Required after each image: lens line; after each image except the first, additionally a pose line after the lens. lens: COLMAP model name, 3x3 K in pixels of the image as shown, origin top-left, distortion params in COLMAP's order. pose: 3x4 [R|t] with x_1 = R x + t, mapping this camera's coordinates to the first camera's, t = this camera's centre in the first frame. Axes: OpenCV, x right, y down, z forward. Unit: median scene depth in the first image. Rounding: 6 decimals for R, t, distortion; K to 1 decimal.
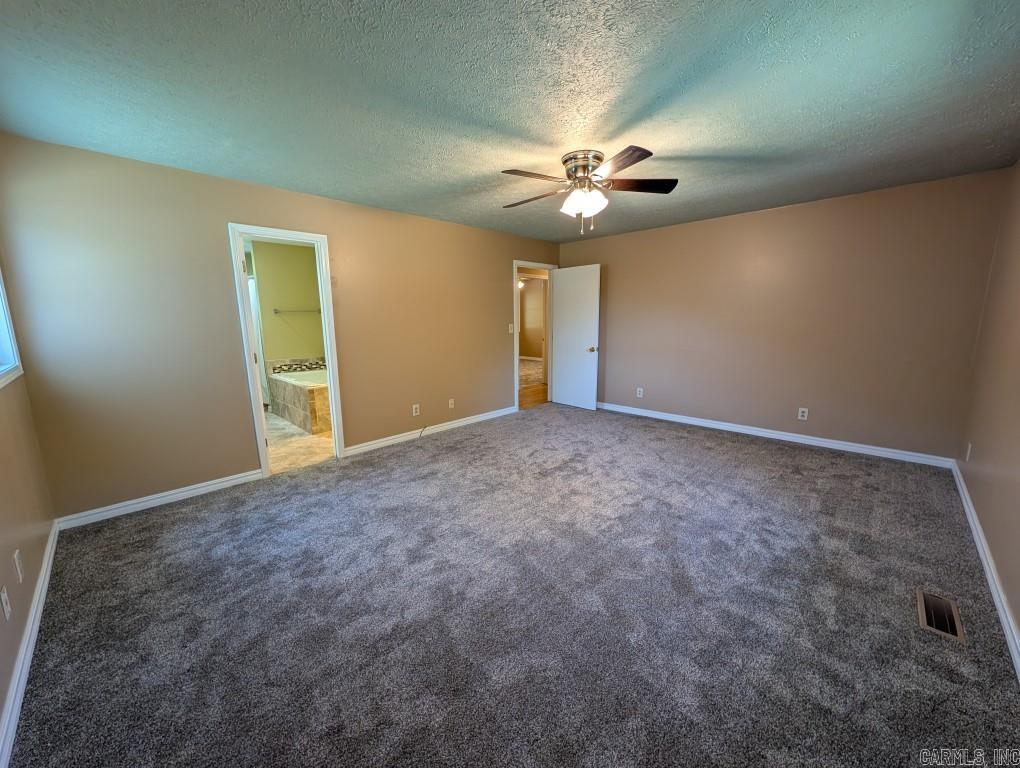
lens RADIAL K [[392.3, 0, 510.0], [0, 392.3, 384.0], [0, 0, 1]] dist [-0.000302, -0.000005]
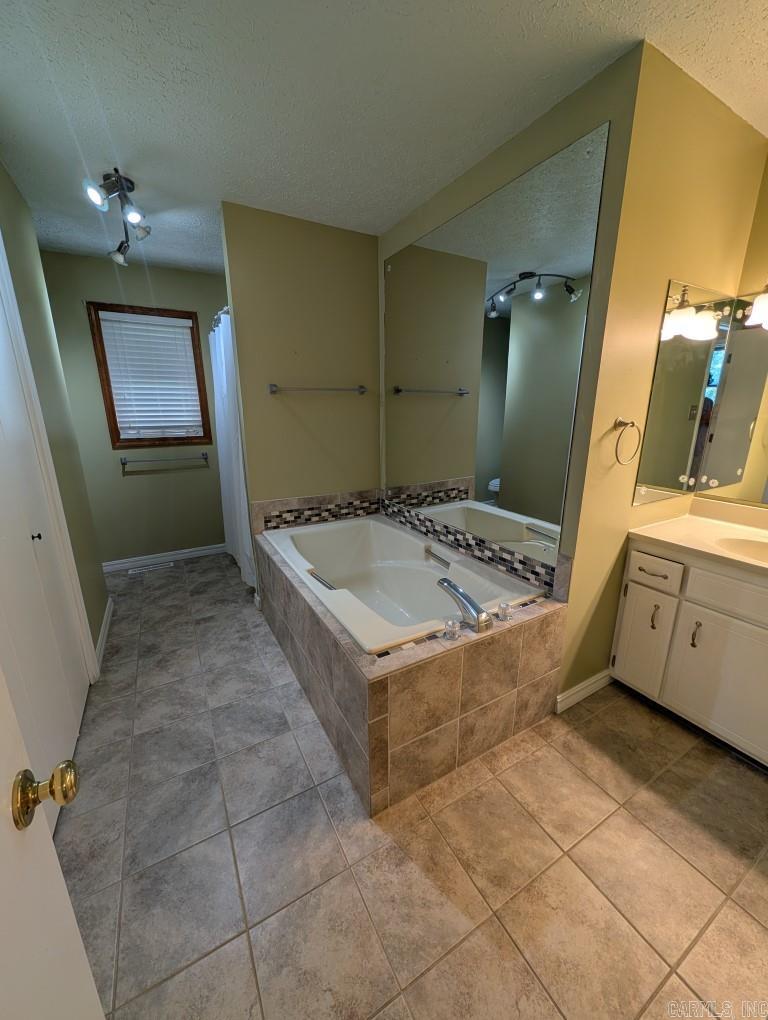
lens RADIAL K [[392.3, 0, 384.0], [0, 392.3, 510.0], [0, 0, 1]] dist [-0.000302, -0.000005]
pose [[0.961601, 0.078036, -0.263123, -0.348610], [-0.053610, 0.993665, 0.098775, -0.099647], [0.269164, -0.080876, 0.959692, 0.594676]]
